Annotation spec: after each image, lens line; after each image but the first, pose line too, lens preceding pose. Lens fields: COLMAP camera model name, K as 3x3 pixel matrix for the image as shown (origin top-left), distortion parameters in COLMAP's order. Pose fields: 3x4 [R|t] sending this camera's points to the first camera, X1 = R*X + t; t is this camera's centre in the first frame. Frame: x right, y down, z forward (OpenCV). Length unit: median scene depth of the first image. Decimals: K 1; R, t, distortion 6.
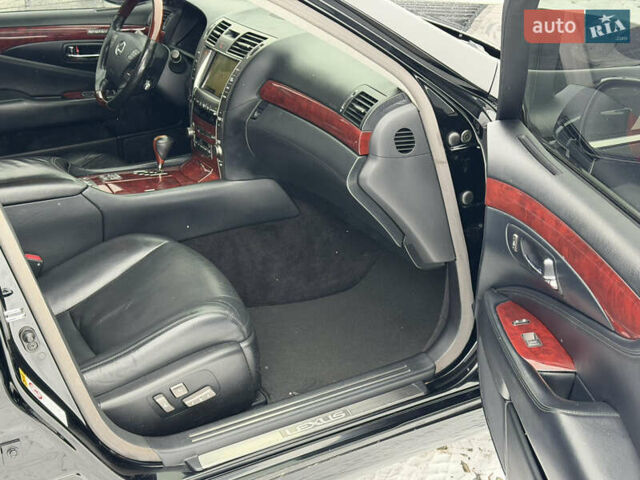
lens RADIAL K [[866.5, 0, 320.0], [0, 866.5, 240.0], [0, 0, 1]] dist [0.105772, 0.008706]
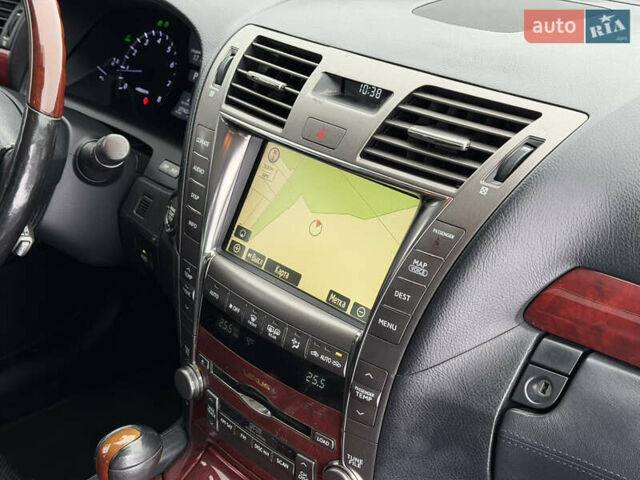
lens RADIAL K [[866.5, 0, 320.0], [0, 866.5, 240.0], [0, 0, 1]] dist [0.105772, 0.008706]
pose [[0.954630, -0.112393, 0.275772, -0.196468], [0.097235, 0.992930, 0.068081, -0.203784], [-0.281474, -0.038177, 0.958809, 0.703483]]
